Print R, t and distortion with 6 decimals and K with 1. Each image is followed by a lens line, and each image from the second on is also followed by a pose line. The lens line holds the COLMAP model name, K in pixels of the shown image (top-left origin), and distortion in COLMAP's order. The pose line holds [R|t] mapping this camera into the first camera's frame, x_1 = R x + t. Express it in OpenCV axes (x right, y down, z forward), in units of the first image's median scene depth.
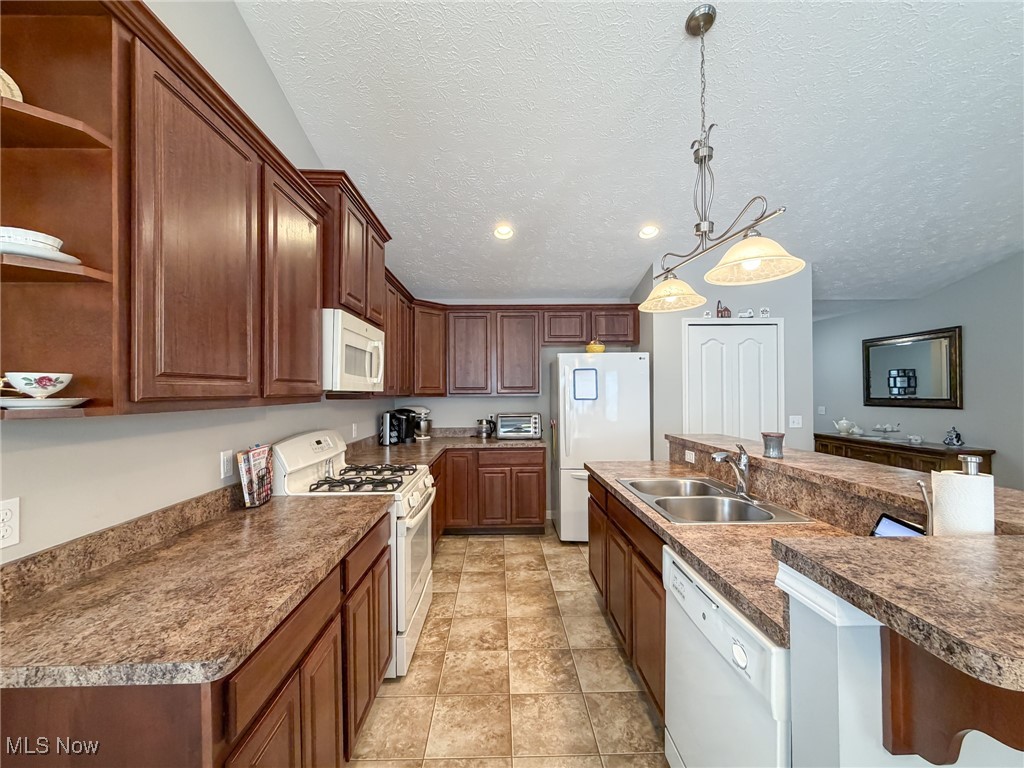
lens RADIAL K [[414.7, 0, 512.1], [0, 414.7, 387.2], [0, 0, 1]] dist [0.000404, 0.000076]
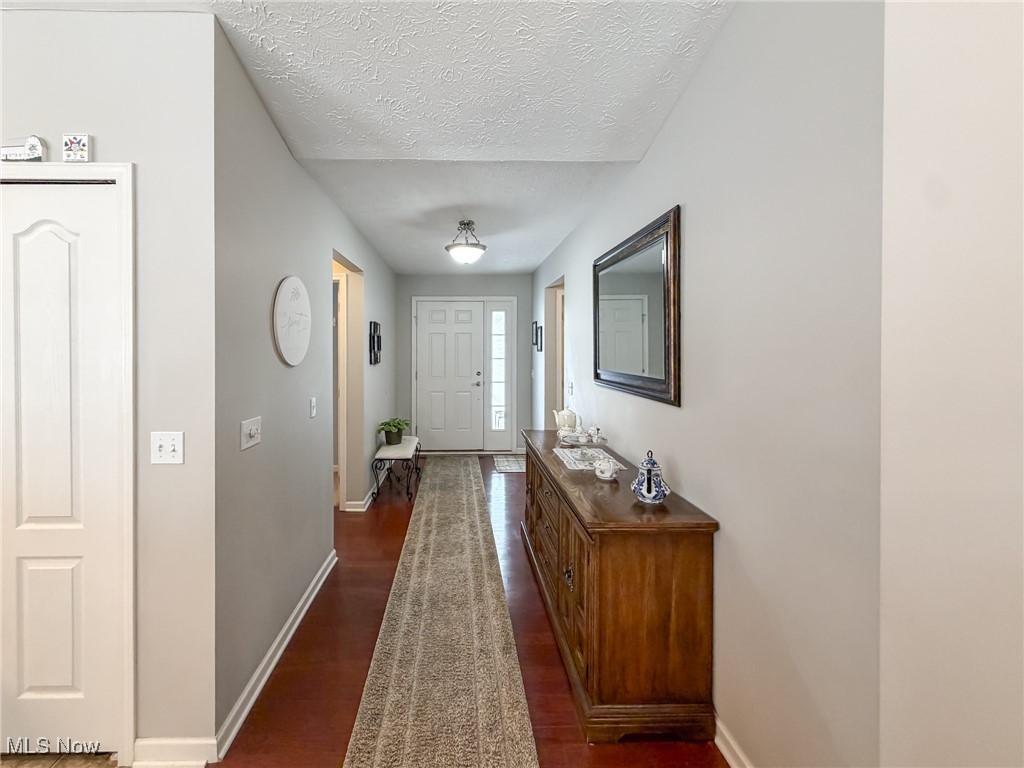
lens RADIAL K [[405.1, 0, 467.5], [0, 405.1, 354.9], [0, 0, 1]] dist [-0.000496, -0.000049]
pose [[0.999968, 0.002641, -0.007494, 0.955939], [-0.002503, 0.999829, 0.018335, -0.005807], [0.007541, -0.018316, 0.999804, 0.646577]]
